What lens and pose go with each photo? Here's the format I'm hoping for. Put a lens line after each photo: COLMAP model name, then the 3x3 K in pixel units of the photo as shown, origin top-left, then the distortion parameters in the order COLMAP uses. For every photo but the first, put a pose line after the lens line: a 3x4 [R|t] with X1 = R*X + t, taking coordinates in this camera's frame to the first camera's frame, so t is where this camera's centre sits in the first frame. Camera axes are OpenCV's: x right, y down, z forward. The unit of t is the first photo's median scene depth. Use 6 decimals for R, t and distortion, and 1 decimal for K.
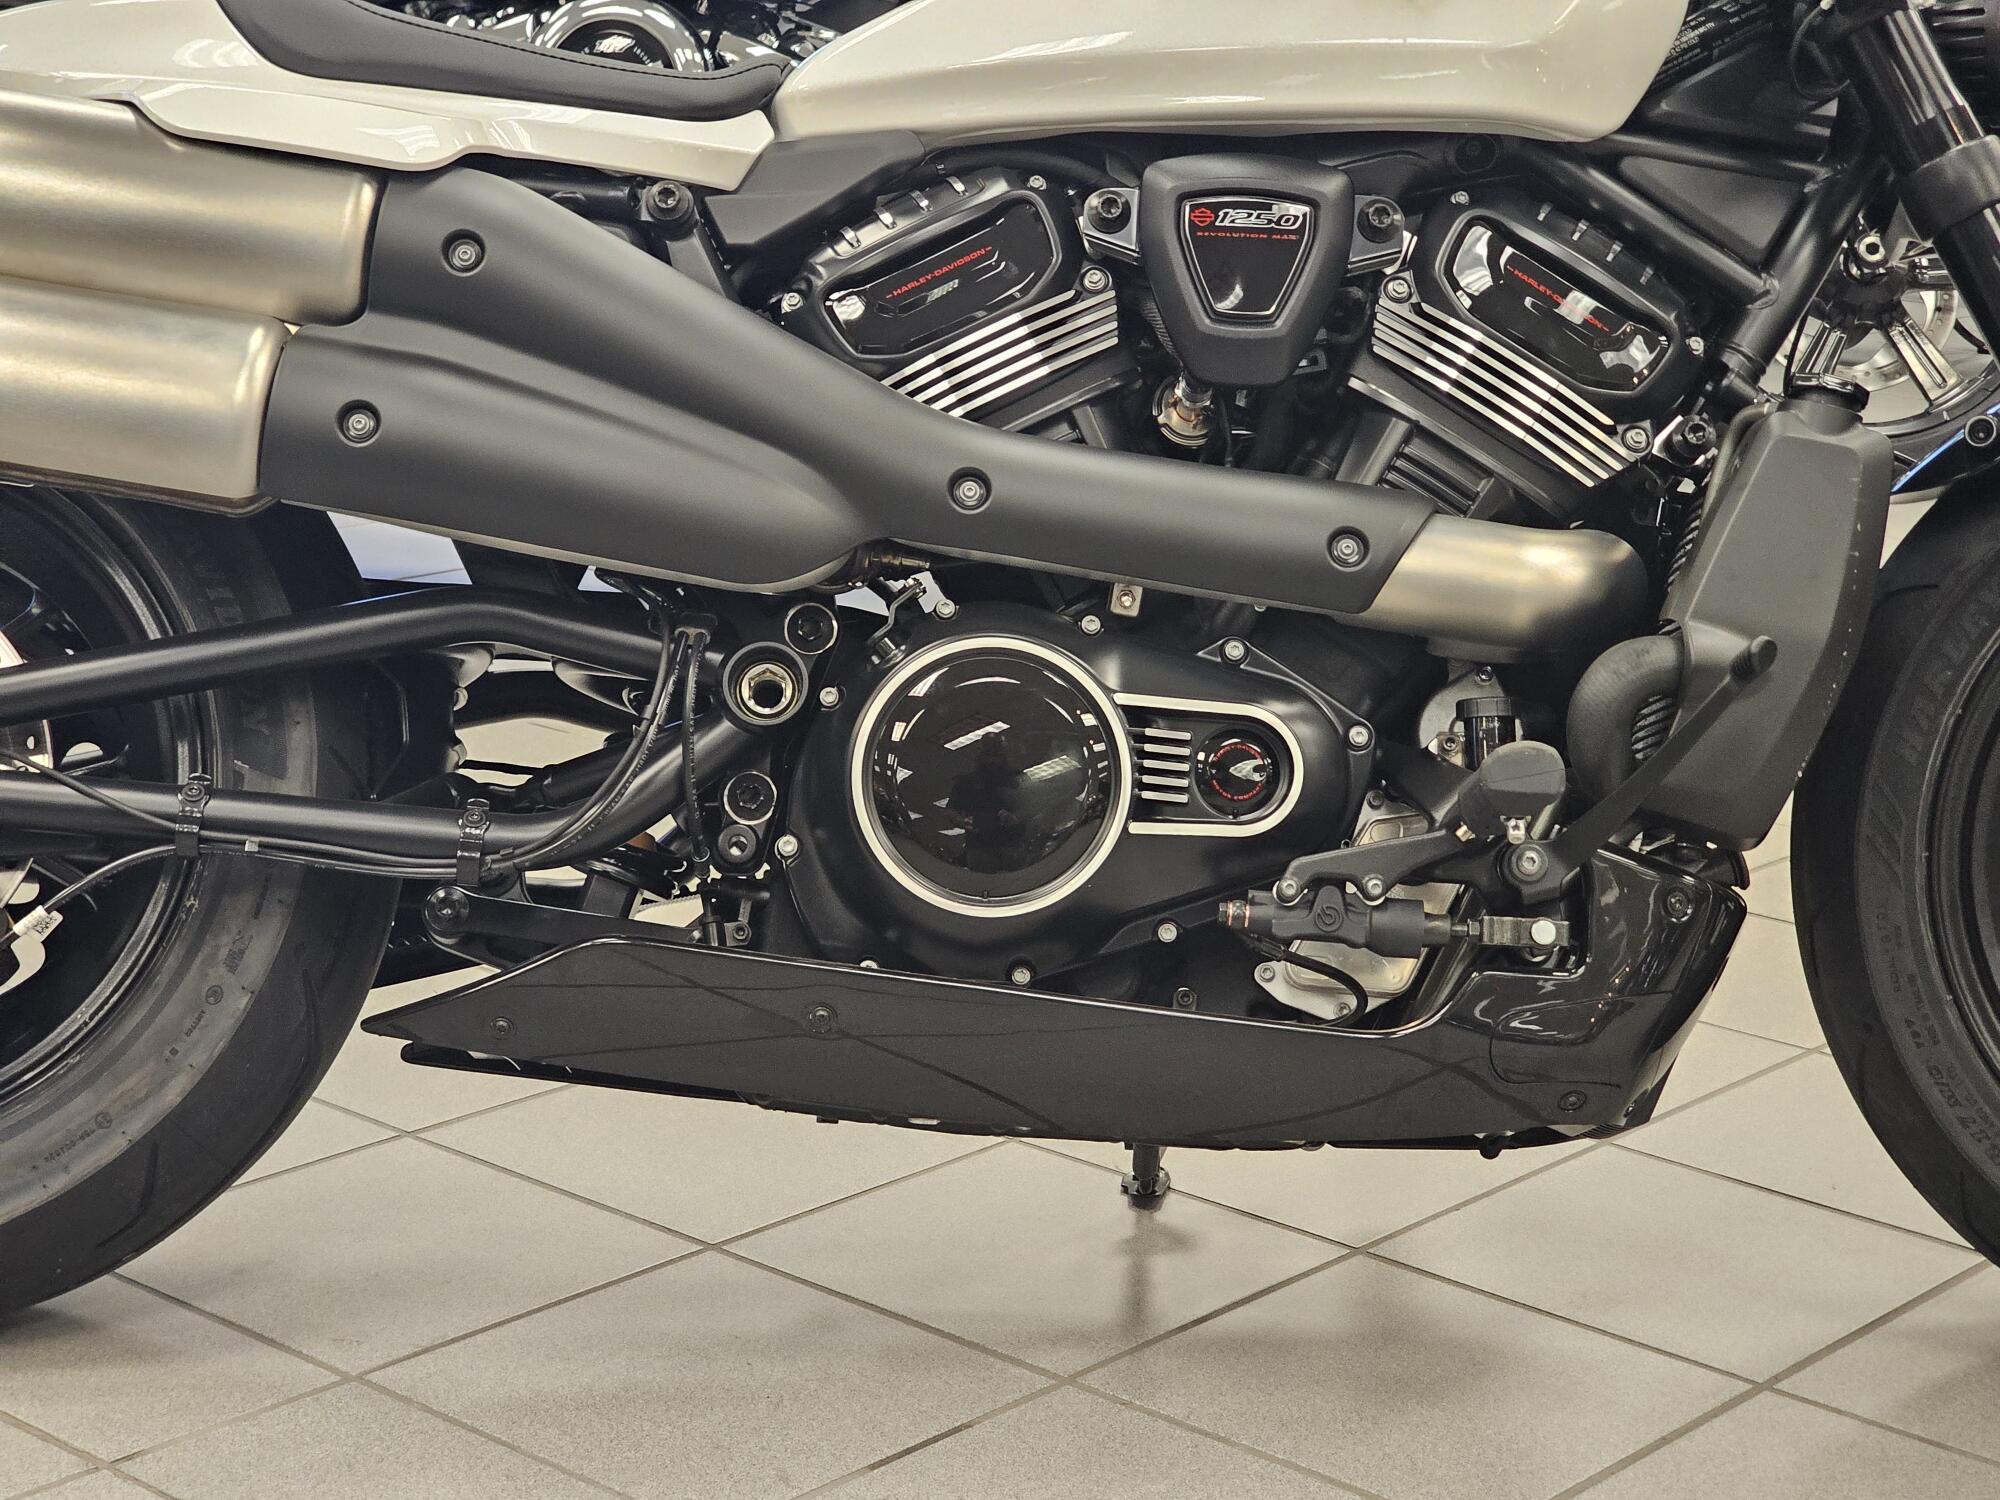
lens RADIAL K [[4111.6, 0, 1008.3], [0, 4111.6, 697.2], [0, 0, 1]] dist [-0.097879, 1.908791]
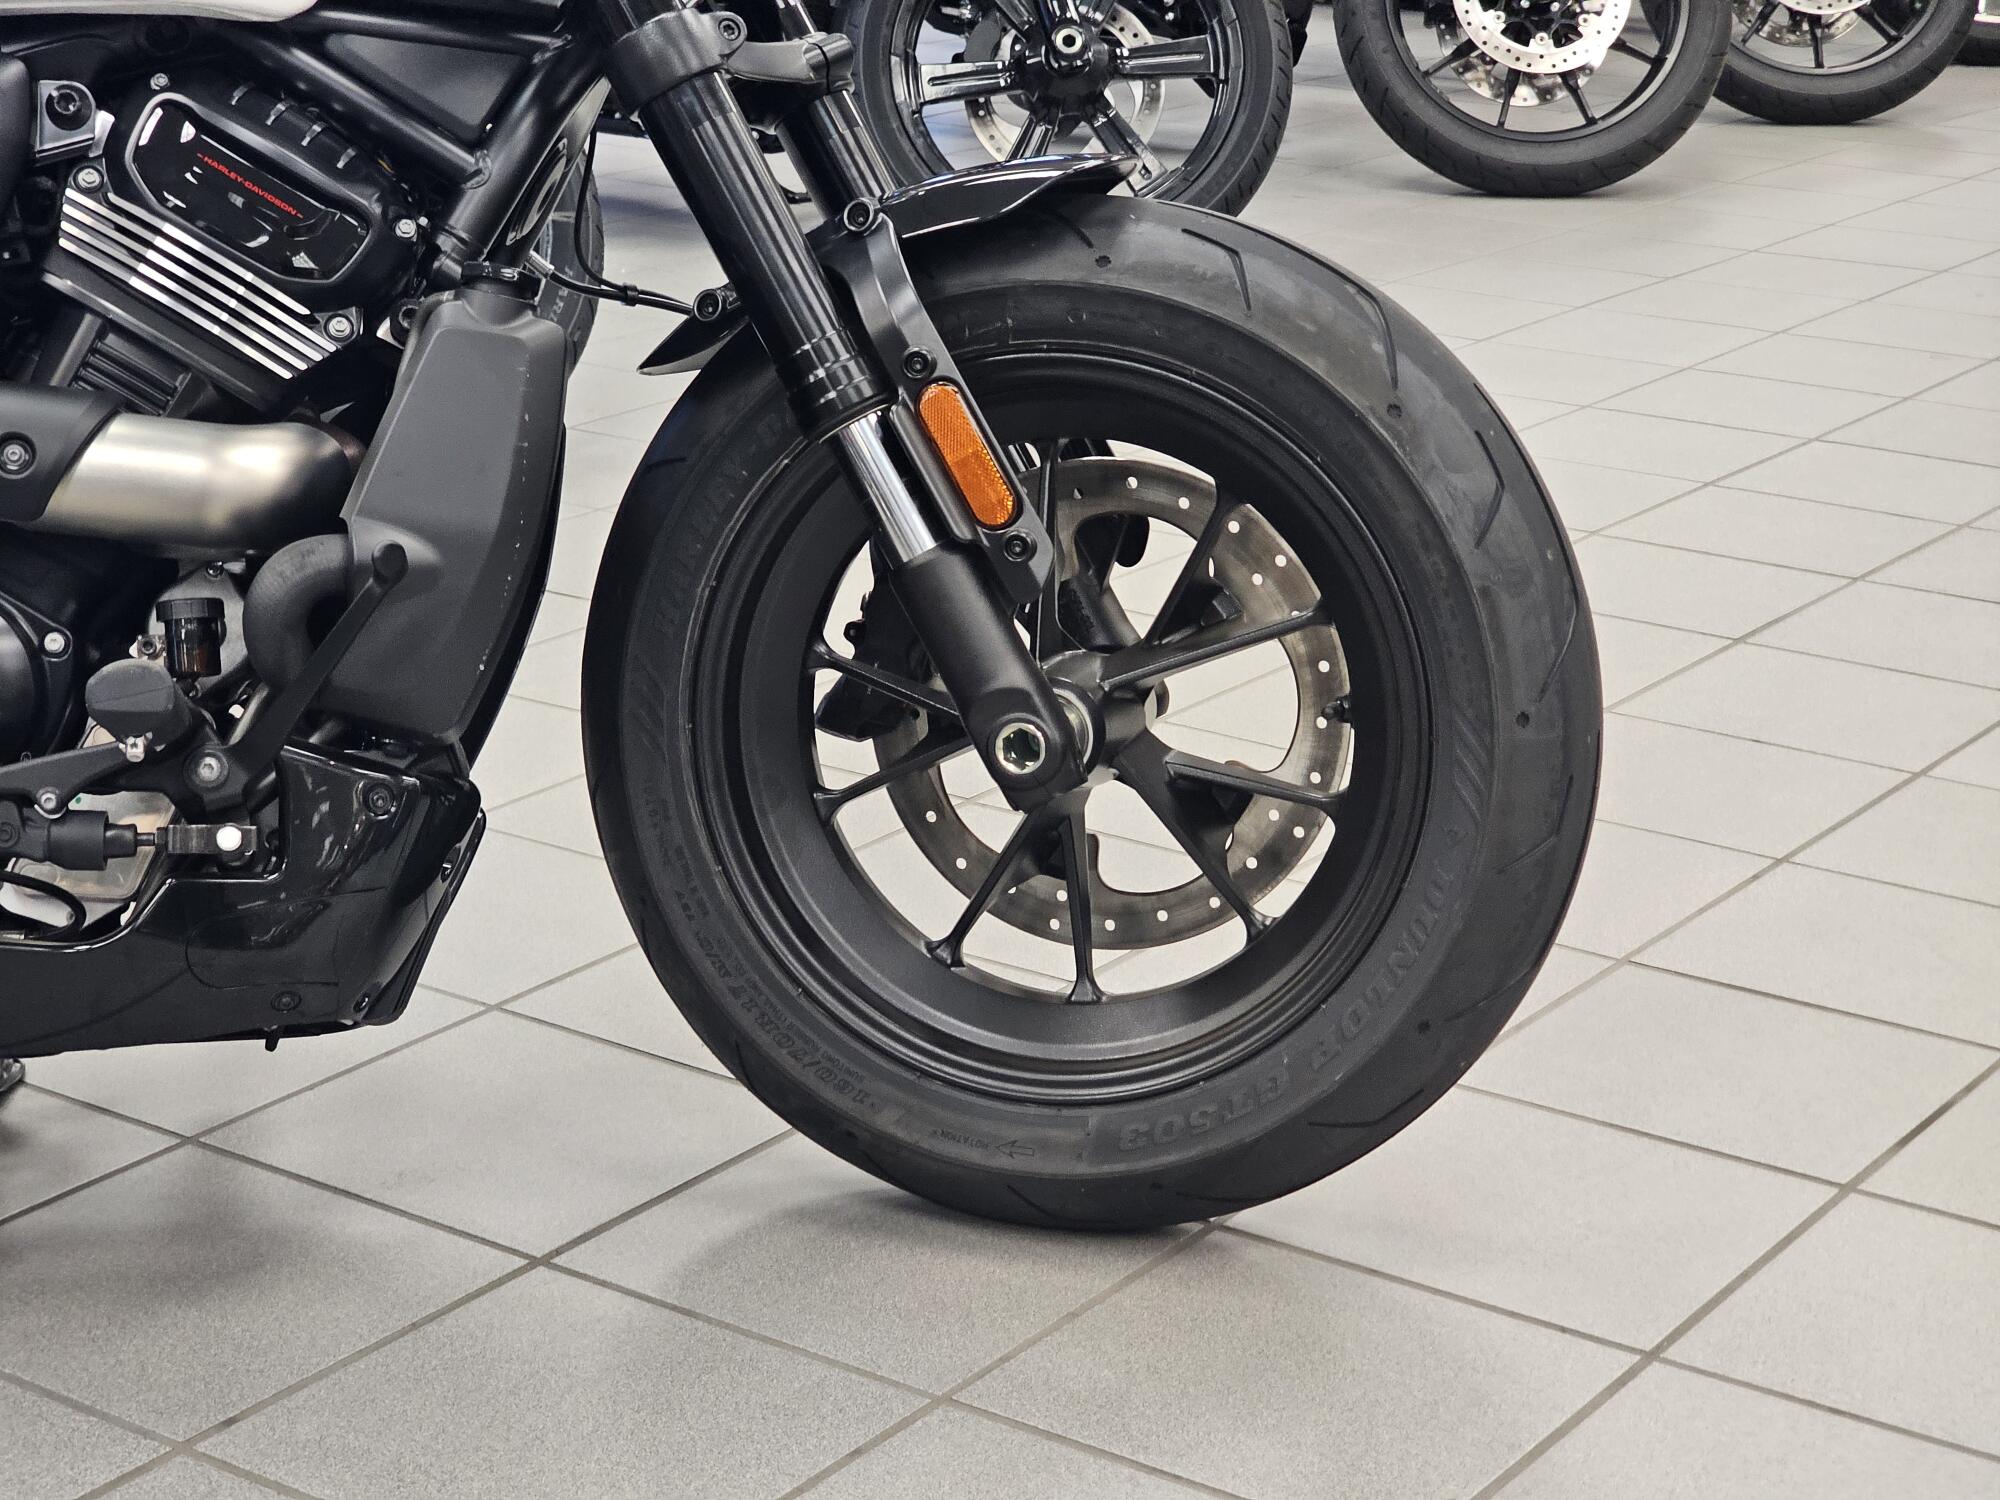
lens RADIAL K [[4108.5, 0, 998.6], [0, 4108.5, 804.8], [0, 0, 1]] dist [-0.075625, 1.278792]
pose [[0.992684, -0.045068, 0.112016, 0.192875], [0.035514, 0.995673, 0.085873, -0.027615], [-0.115402, -0.081266, 0.989989, -0.001595]]
